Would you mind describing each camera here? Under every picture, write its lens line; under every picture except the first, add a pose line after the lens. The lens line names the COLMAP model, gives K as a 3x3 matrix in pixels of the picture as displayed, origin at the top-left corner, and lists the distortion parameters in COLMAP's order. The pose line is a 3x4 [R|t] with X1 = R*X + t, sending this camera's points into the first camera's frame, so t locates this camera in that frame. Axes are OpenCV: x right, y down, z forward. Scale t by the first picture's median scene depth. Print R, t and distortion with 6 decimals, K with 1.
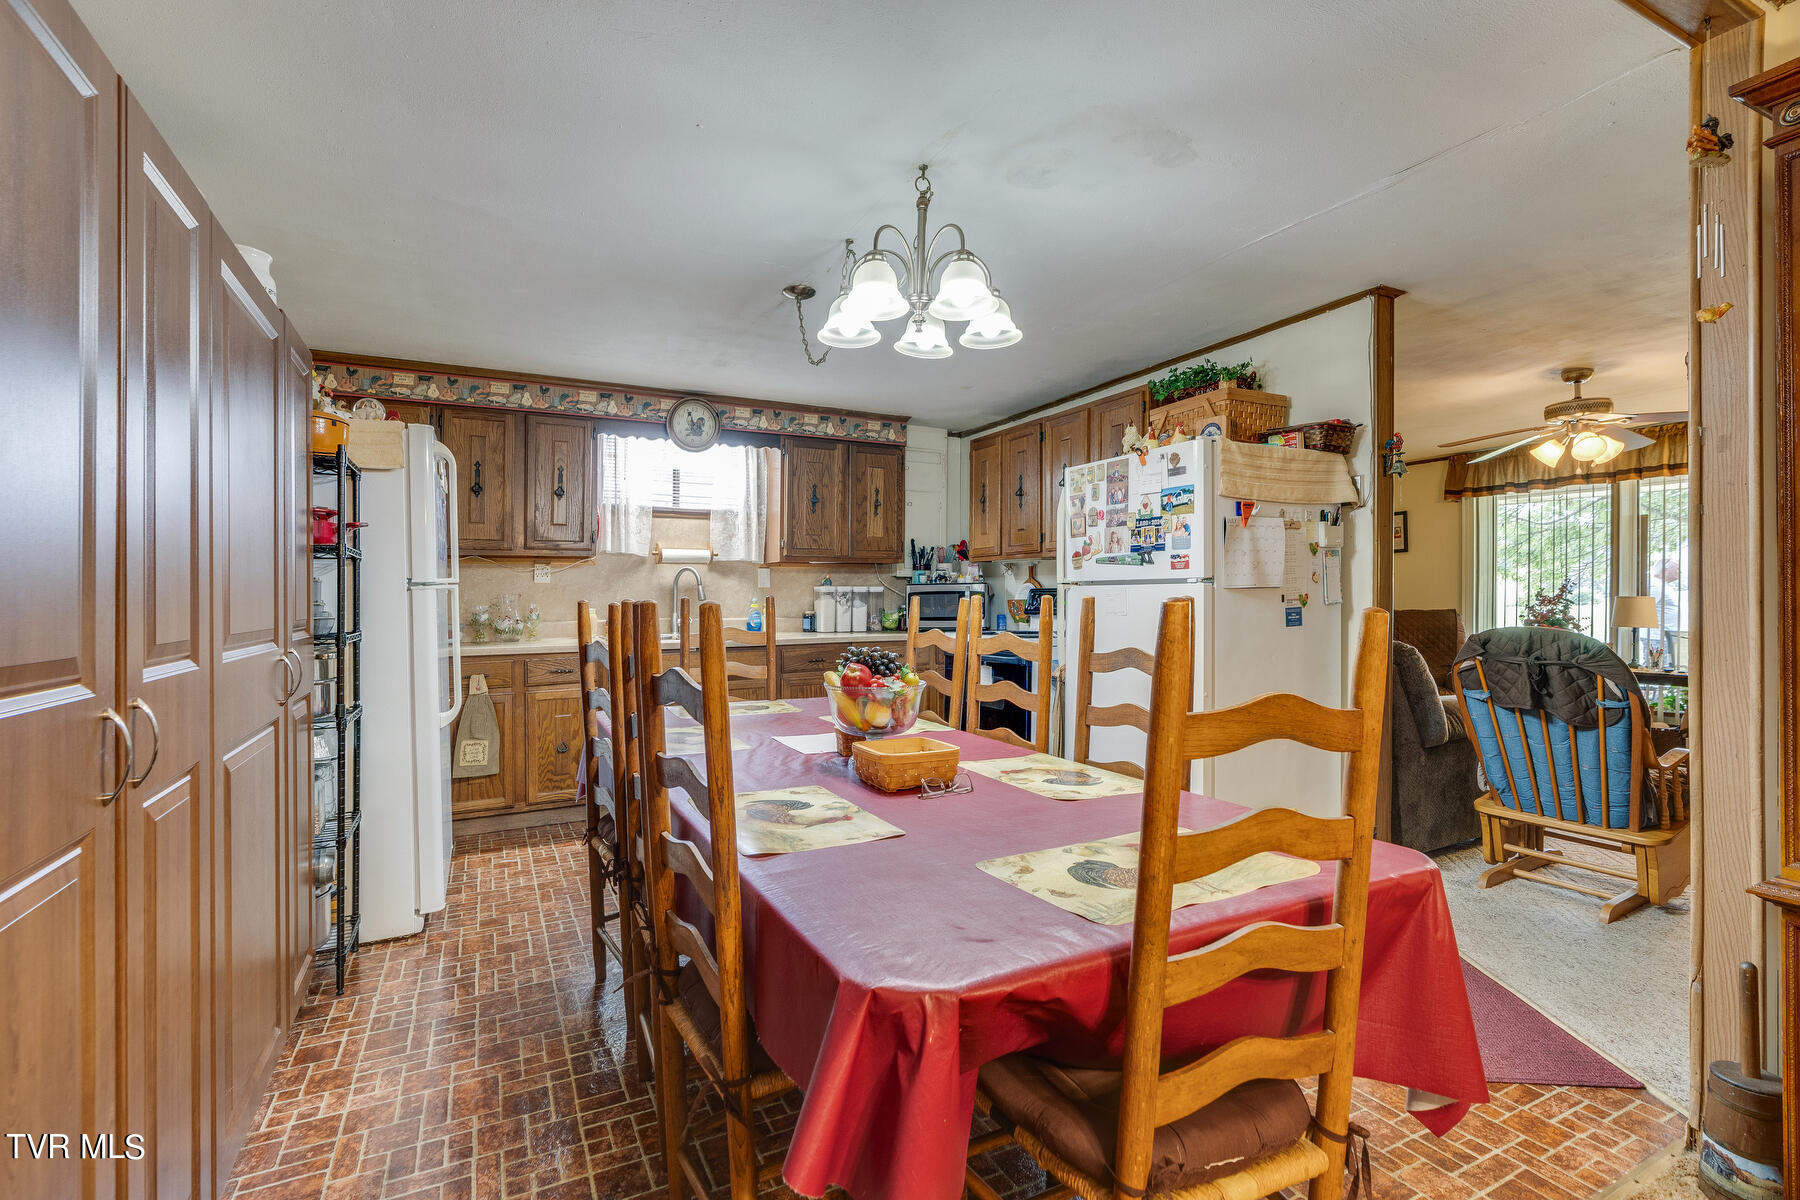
lens RADIAL K [[800.6, 0, 900.0], [0, 800.6, 600.0], [0, 0, 1]] dist [-0.000434, -0.000138]
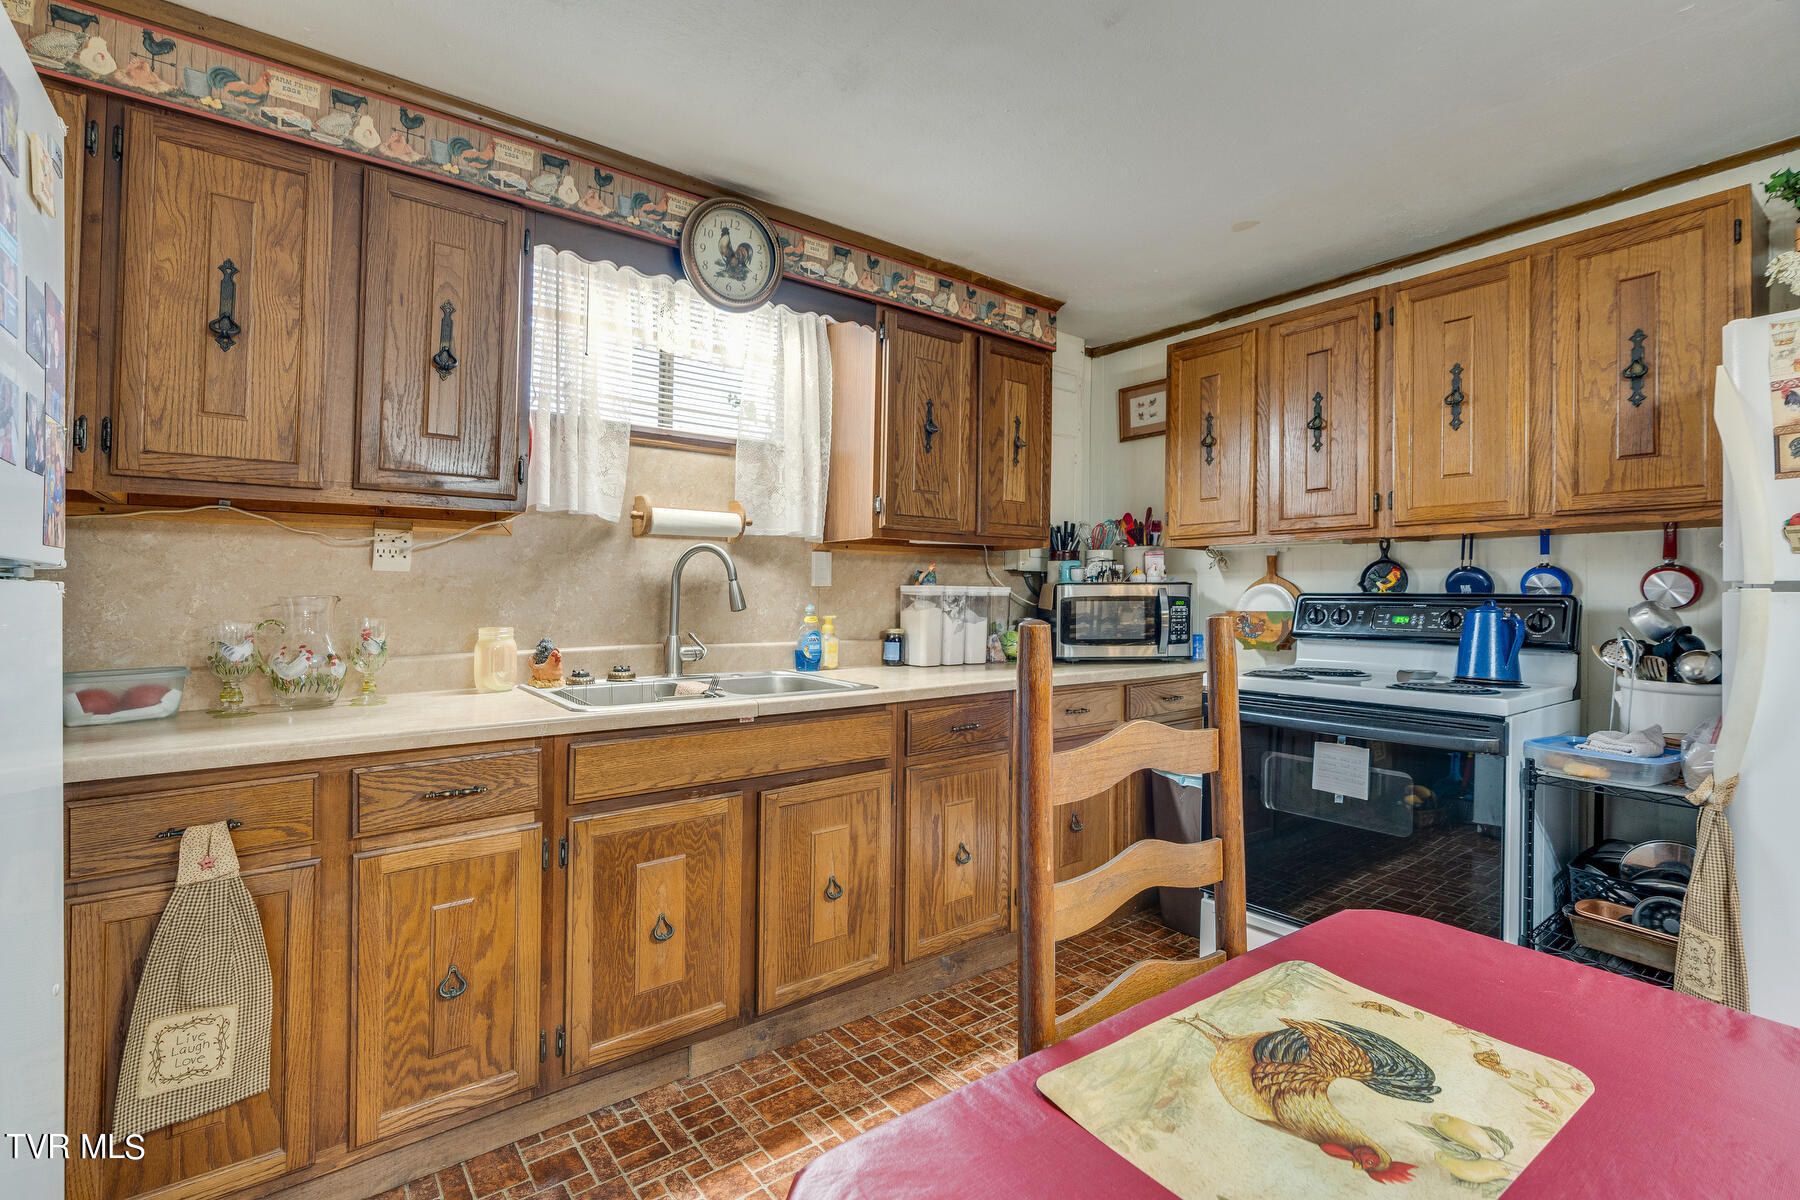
lens RADIAL K [[816.3, 0, 900.4], [0, 816.3, 587.4], [0, 0, 1]] dist [0.000309, -0.000622]
pose [[0.985780, 0.011004, 0.167678, -0.233681], [-0.008537, 0.999845, -0.015426, -0.007376], [-0.167821, 0.013775, 0.985721, 0.481848]]
